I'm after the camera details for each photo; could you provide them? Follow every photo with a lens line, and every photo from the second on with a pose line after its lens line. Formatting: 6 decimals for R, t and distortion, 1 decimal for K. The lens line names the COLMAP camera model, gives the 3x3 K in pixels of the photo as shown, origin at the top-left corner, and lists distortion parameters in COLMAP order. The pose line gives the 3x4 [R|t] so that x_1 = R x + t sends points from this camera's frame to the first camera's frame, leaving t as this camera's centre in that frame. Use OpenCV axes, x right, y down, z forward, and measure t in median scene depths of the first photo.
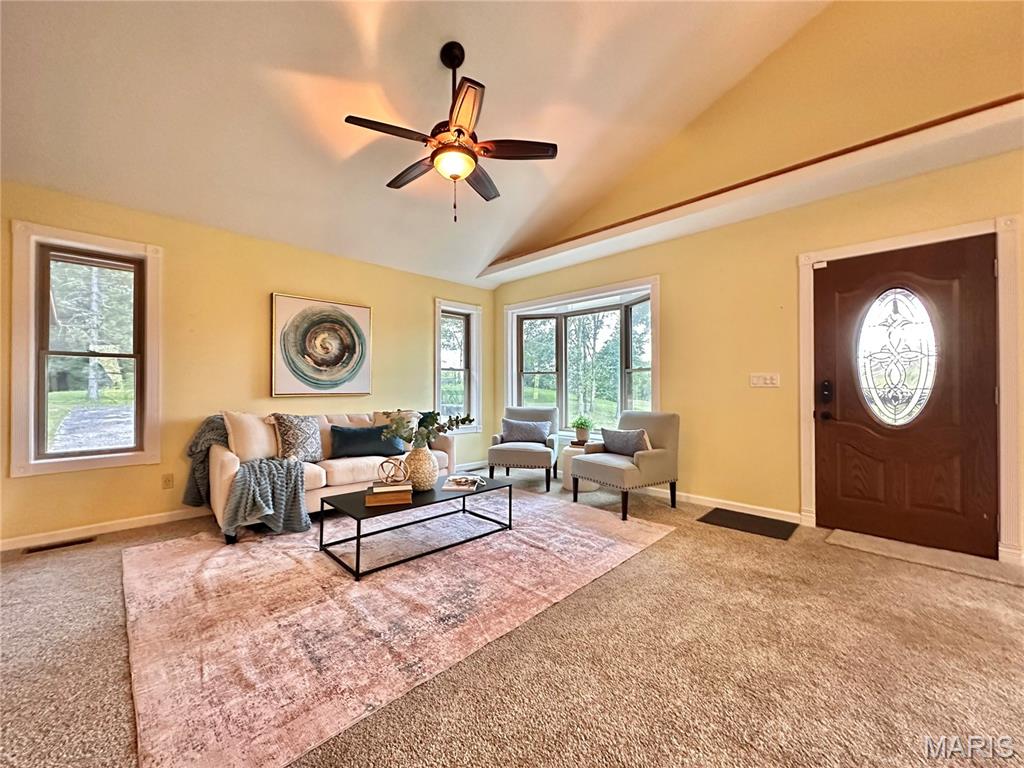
lens RADIAL K [[407.7, 0, 512.0], [0, 407.7, 384.0], [0, 0, 1]] dist [-0.000592, -0.000434]
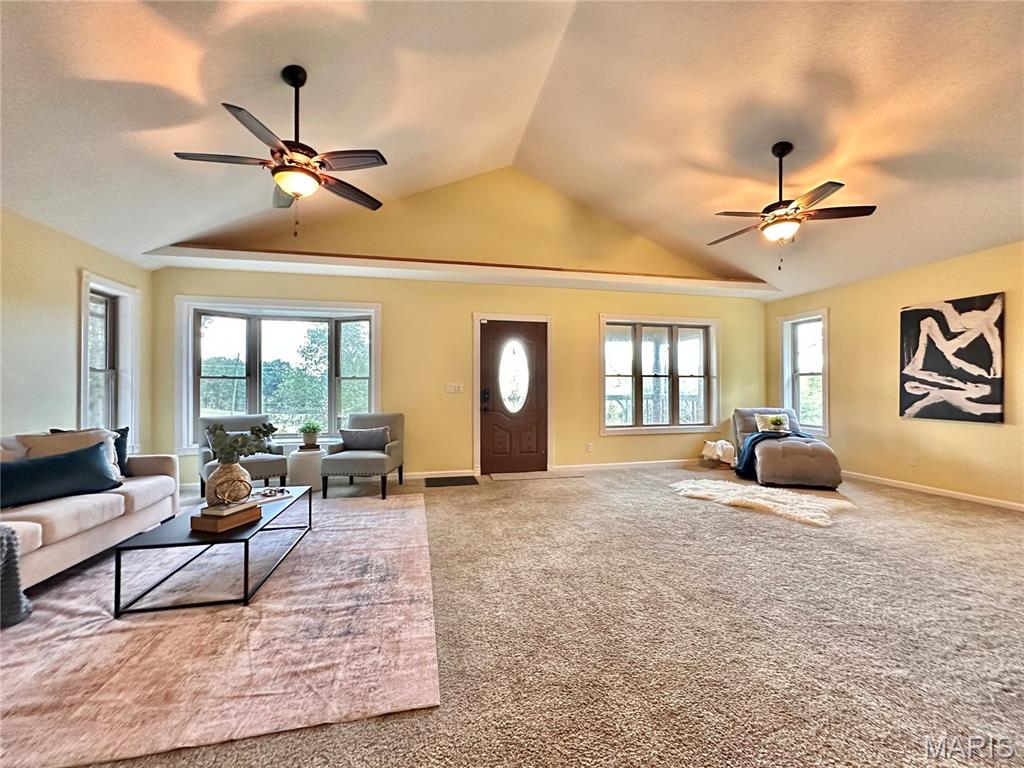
lens RADIAL K [[407.7, 0, 512.0], [0, 407.7, 384.0], [0, 0, 1]] dist [-0.000592, -0.000434]
pose [[0.534461, 0.007644, 0.845159, -0.722423], [-0.003232, 0.999970, -0.007000, -0.019234], [-0.845187, 0.001009, 0.534470, -0.017025]]
